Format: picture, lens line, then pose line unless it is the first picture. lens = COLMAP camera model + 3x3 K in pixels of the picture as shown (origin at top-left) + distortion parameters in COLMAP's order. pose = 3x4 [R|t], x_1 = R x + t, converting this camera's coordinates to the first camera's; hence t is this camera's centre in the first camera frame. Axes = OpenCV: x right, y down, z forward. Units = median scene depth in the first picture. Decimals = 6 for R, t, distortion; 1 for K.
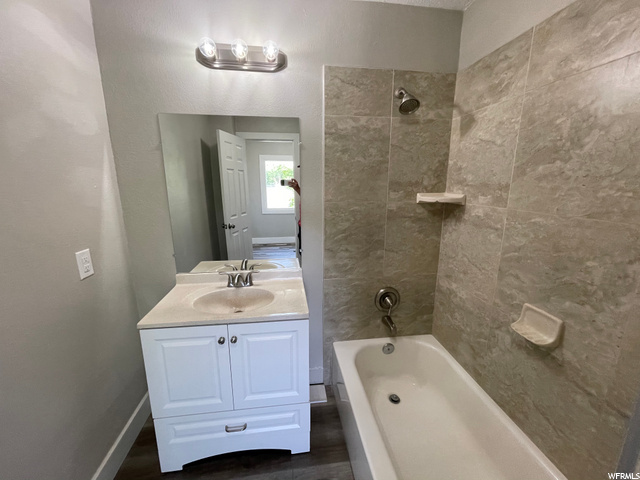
lens RADIAL K [[259.1, 0, 321.7], [0, 259.1, 239.2], [0, 0, 1]] dist [-0.000815, -0.000828]
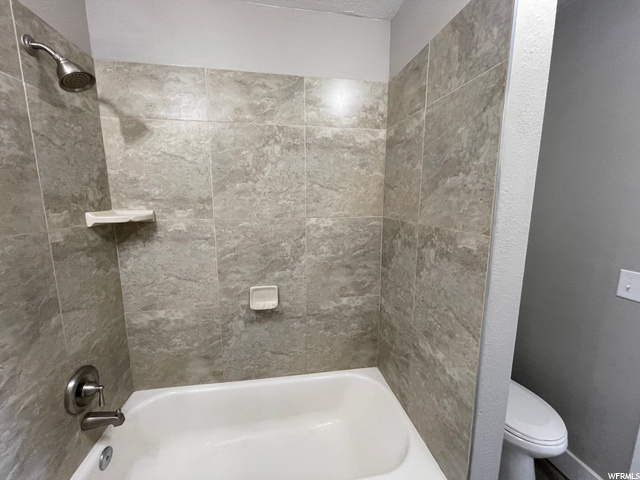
lens RADIAL K [[259.1, 0, 322.0], [0, 259.1, 237.9], [0, 0, 1]] dist [-0.000815, -0.000828]
pose [[-0.034838, -0.159564, 0.986573, -0.364944], [0.217142, 0.962380, 0.163319, -0.099308], [-0.975518, 0.219916, 0.001120, 0.453324]]
